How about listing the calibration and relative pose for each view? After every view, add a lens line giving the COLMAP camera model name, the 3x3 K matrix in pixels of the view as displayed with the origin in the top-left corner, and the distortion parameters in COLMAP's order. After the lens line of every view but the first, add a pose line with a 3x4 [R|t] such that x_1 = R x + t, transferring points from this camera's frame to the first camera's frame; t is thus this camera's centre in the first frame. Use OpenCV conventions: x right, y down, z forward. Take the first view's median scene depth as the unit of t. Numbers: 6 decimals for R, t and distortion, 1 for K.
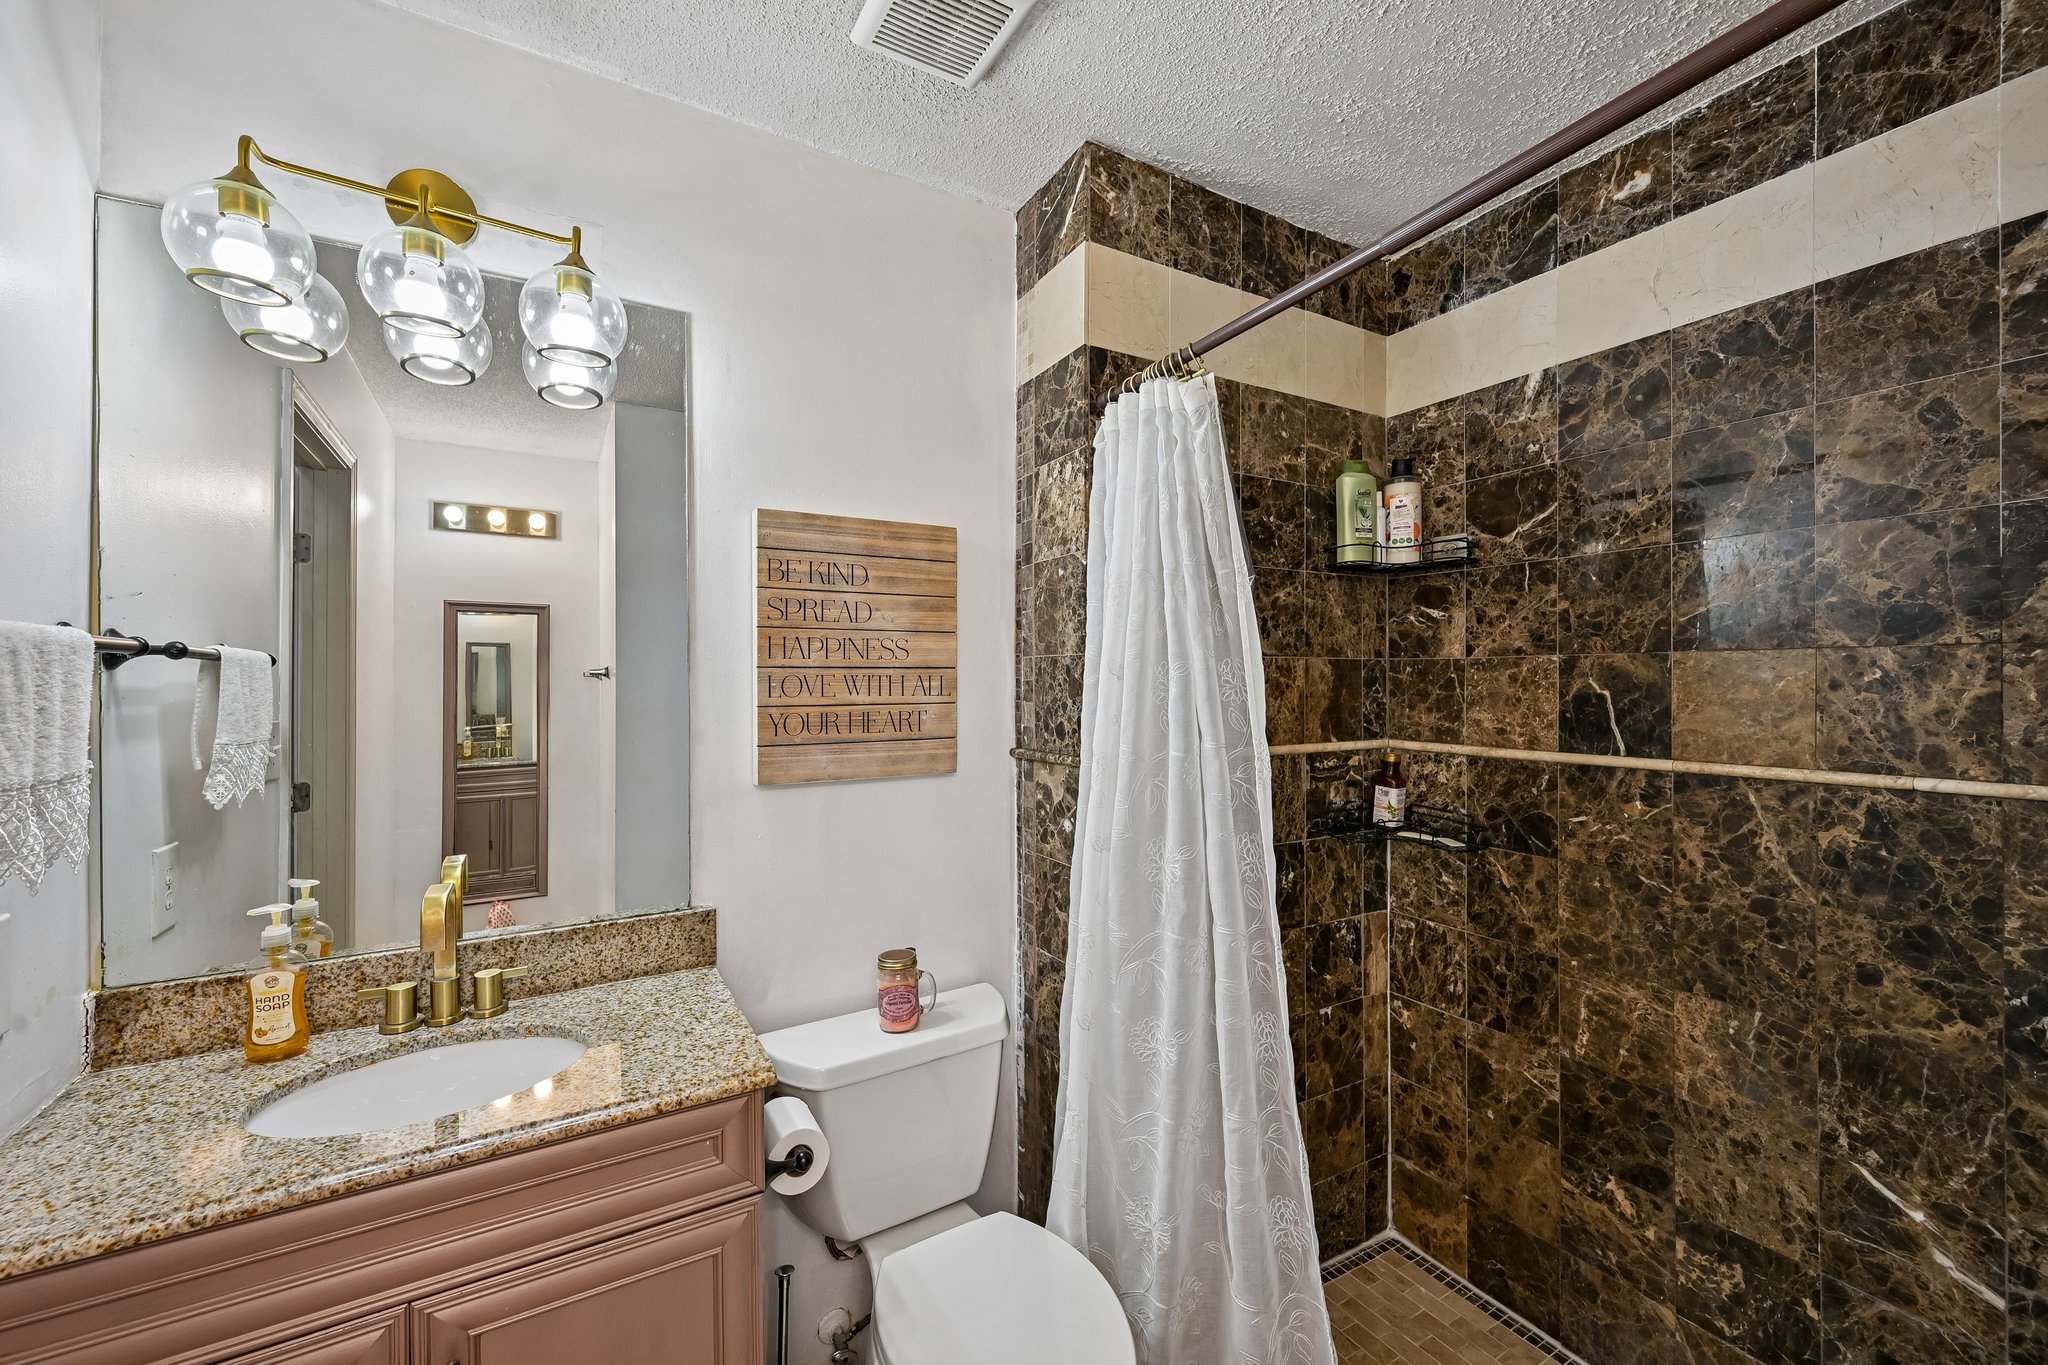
lens RADIAL K [[820.4, 0, 1026.1], [0, 820.4, 679.1], [0, 0, 1]] dist [-0.002438, 0.000104]
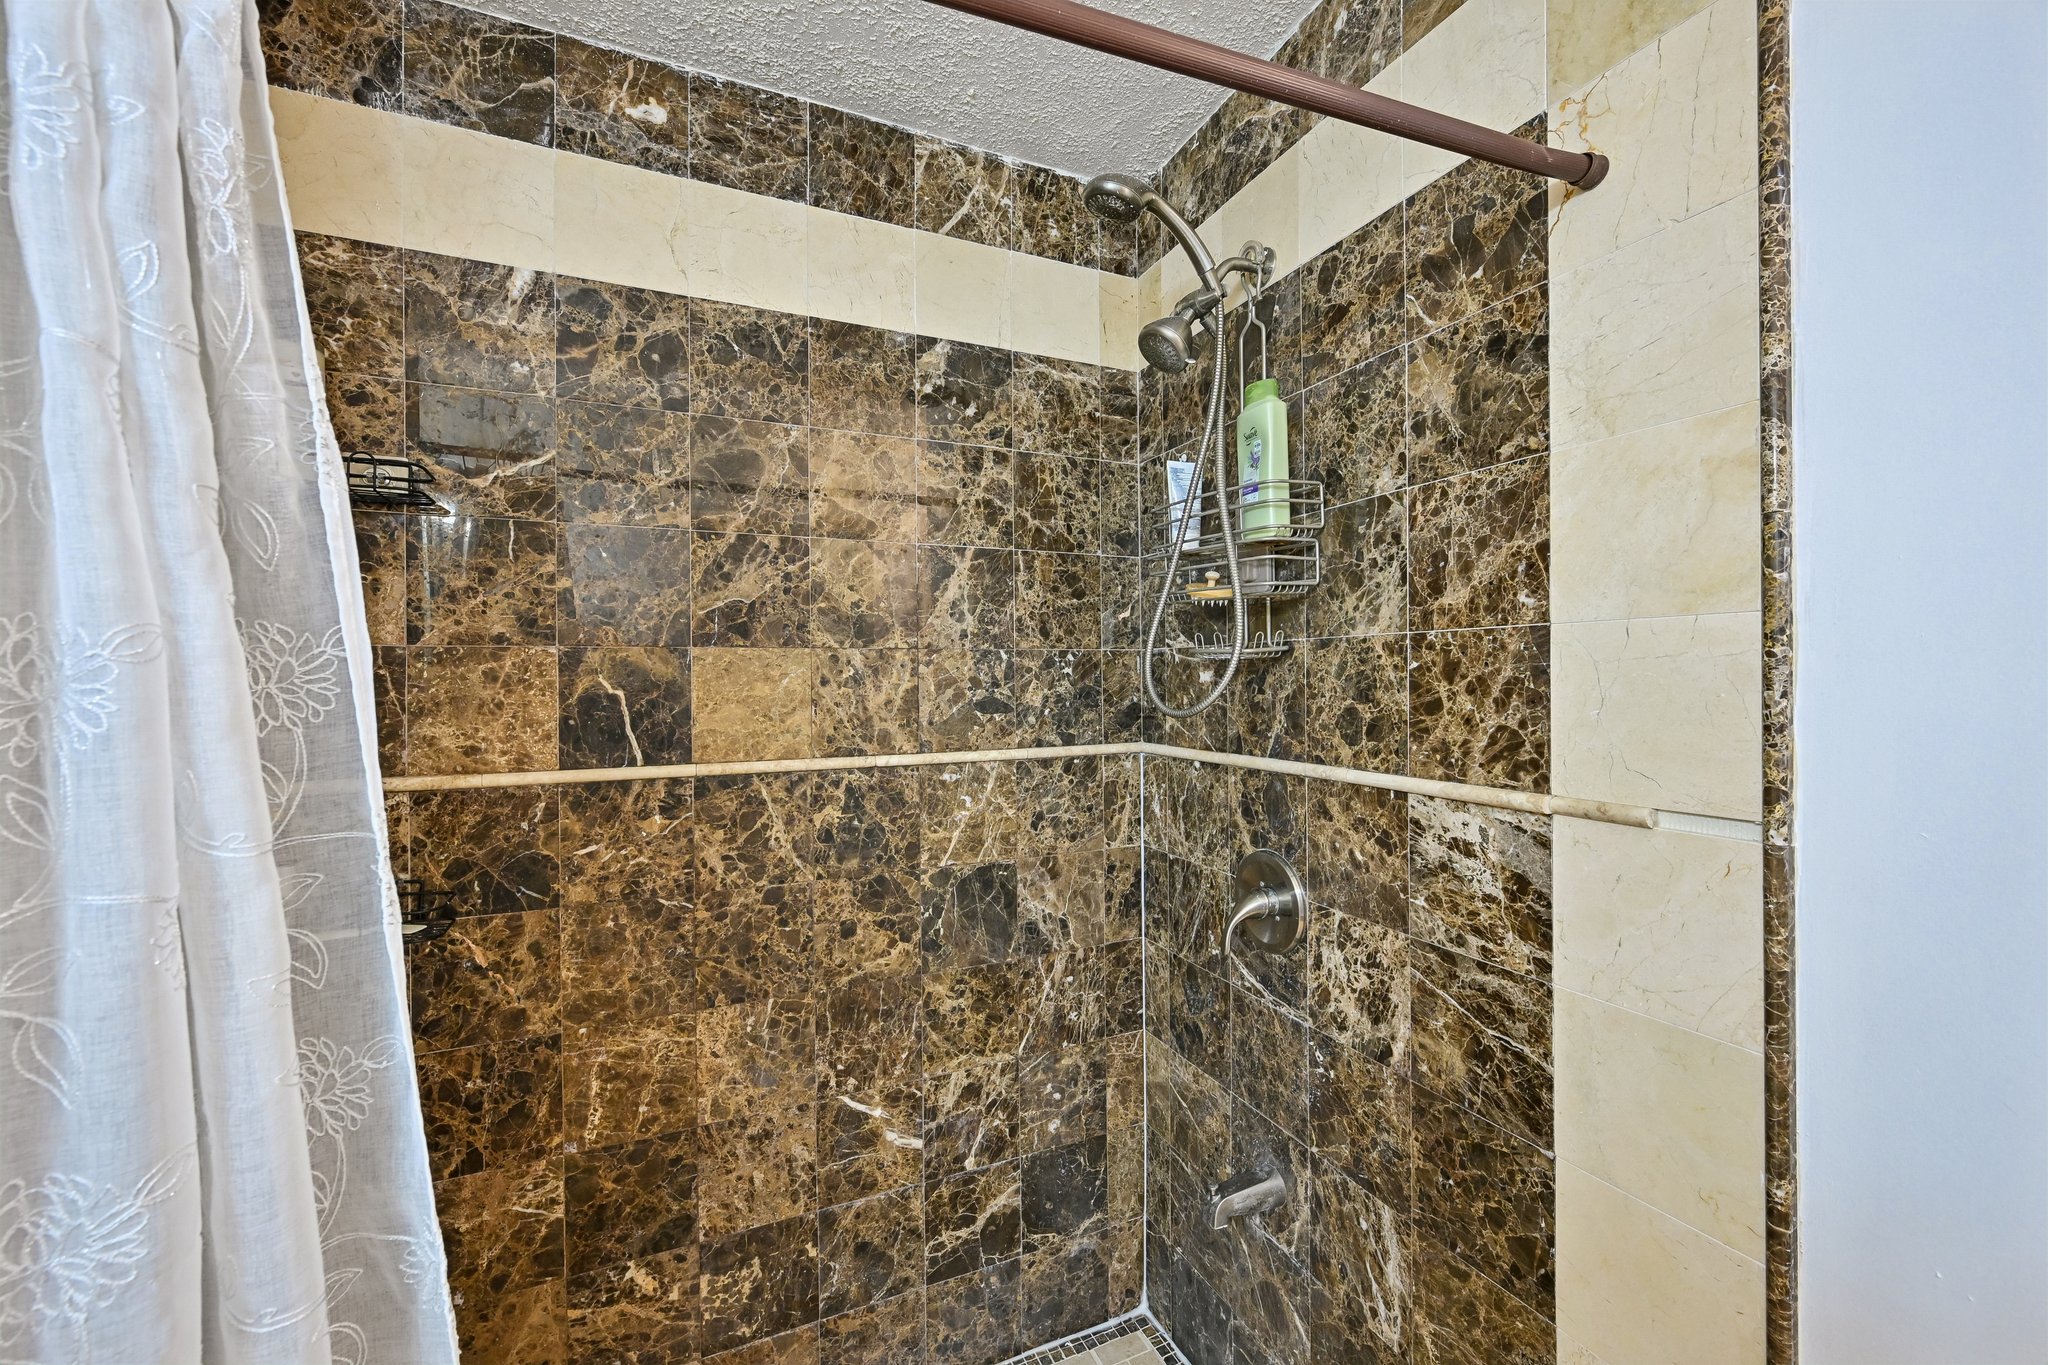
lens RADIAL K [[820.4, 0, 1026.1], [0, 820.4, 679.1], [0, 0, 1]] dist [-0.002438, 0.000104]
pose [[0.102366, -0.002667, 0.994743, -0.087740], [0.003786, 0.999990, 0.002291, 0.002185], [-0.994740, 0.003531, 0.102375, 0.509324]]
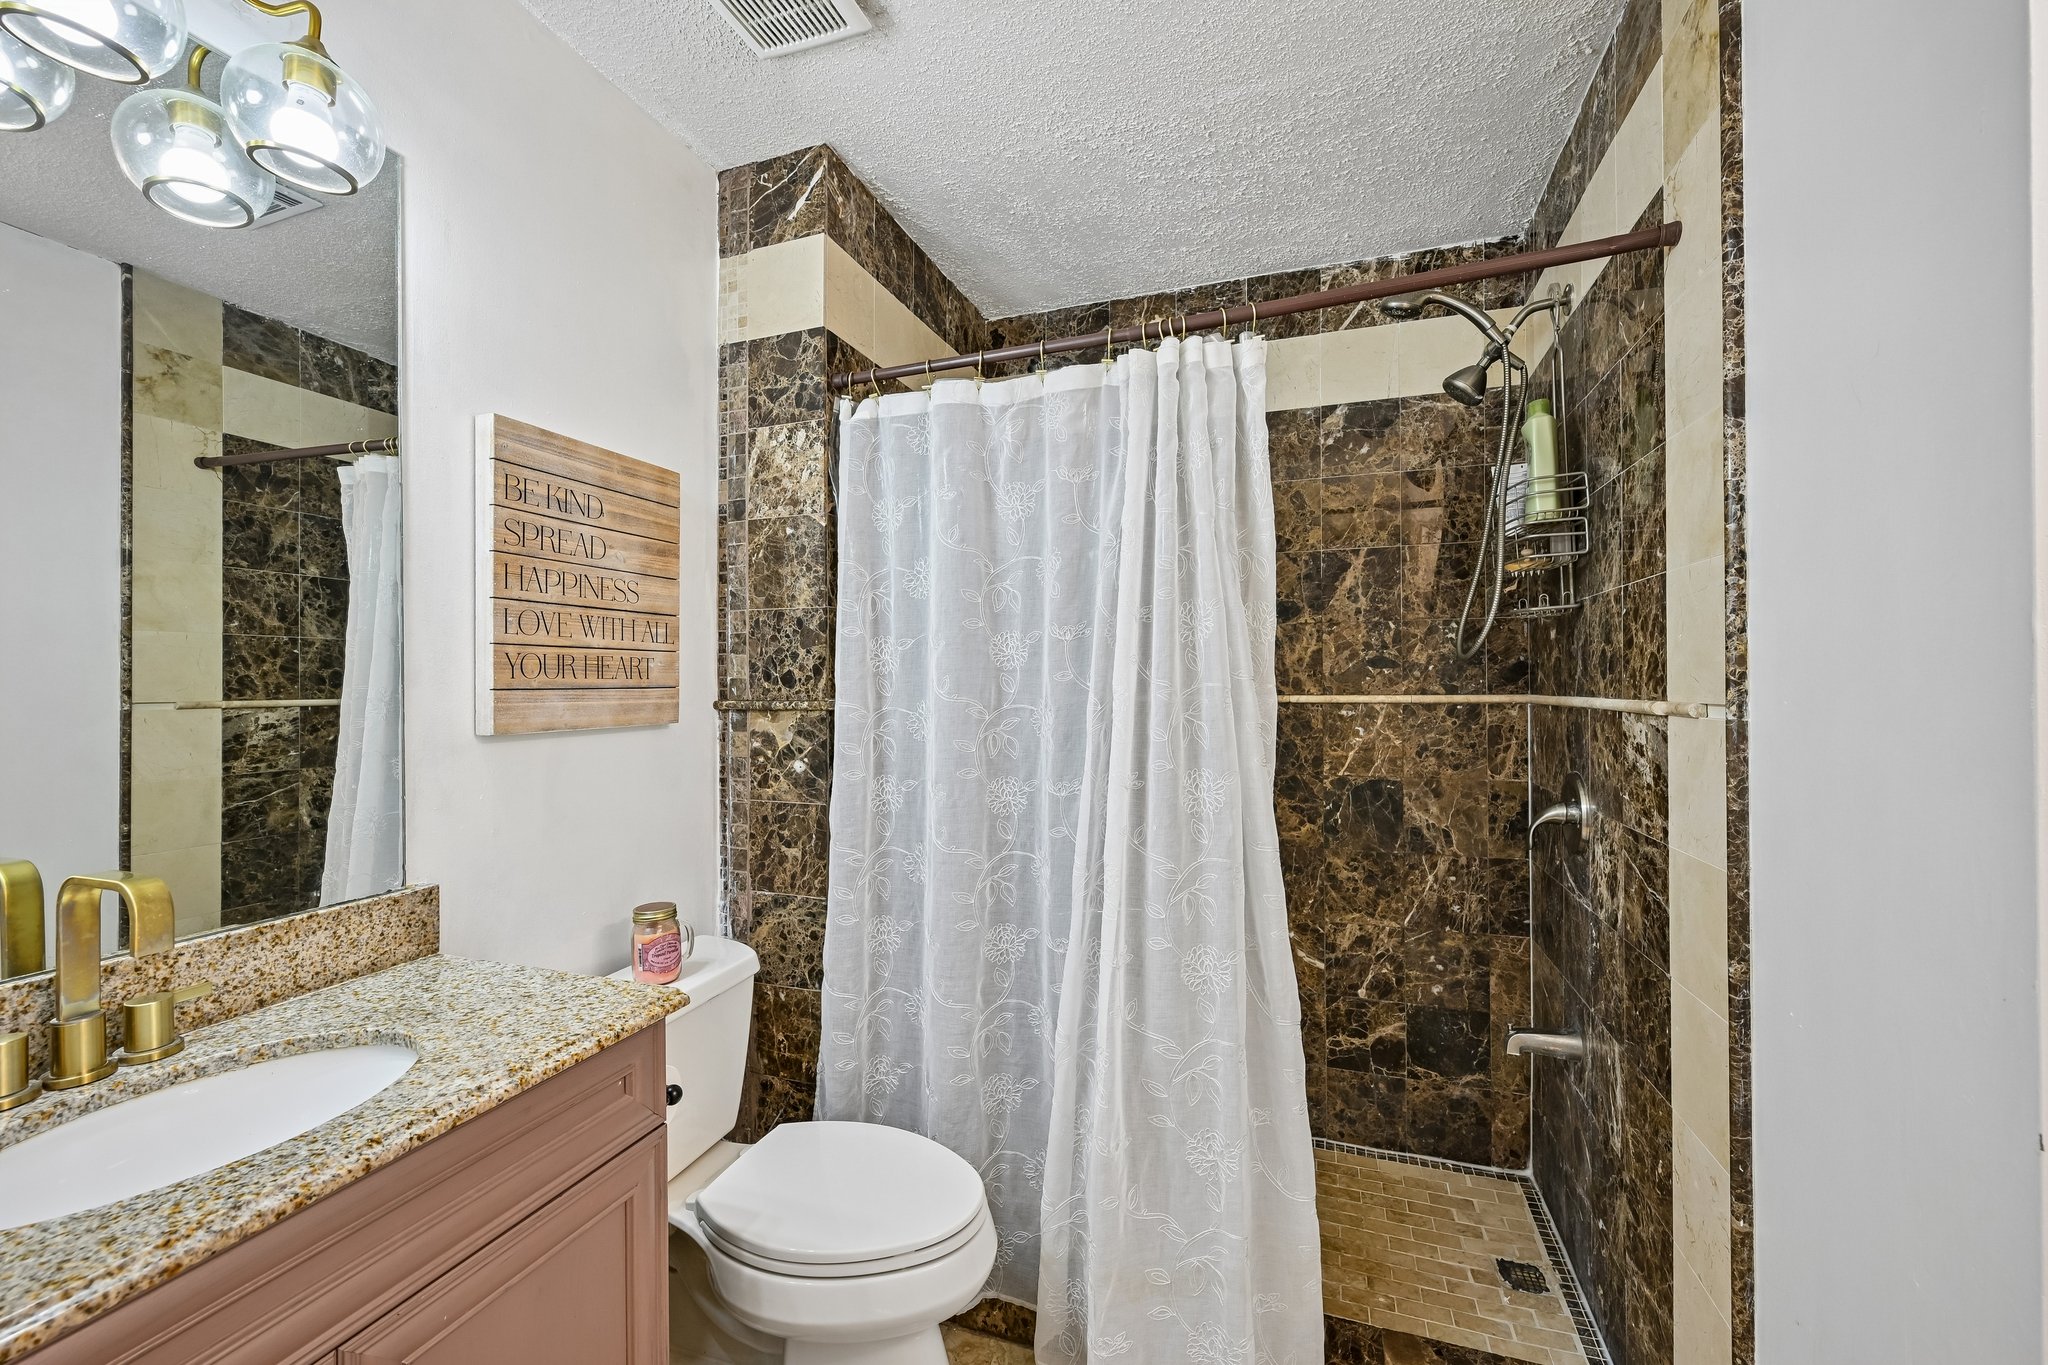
lens RADIAL K [[820.4, 0, 1026.1], [0, 820.4, 679.1], [0, 0, 1]] dist [-0.002438, 0.000104]
pose [[0.762137, 0.002499, 0.647410, -0.436755], [0.000625, 0.999989, -0.004596, 0.071872], [-0.647415, 0.003907, 0.762128, -0.015848]]
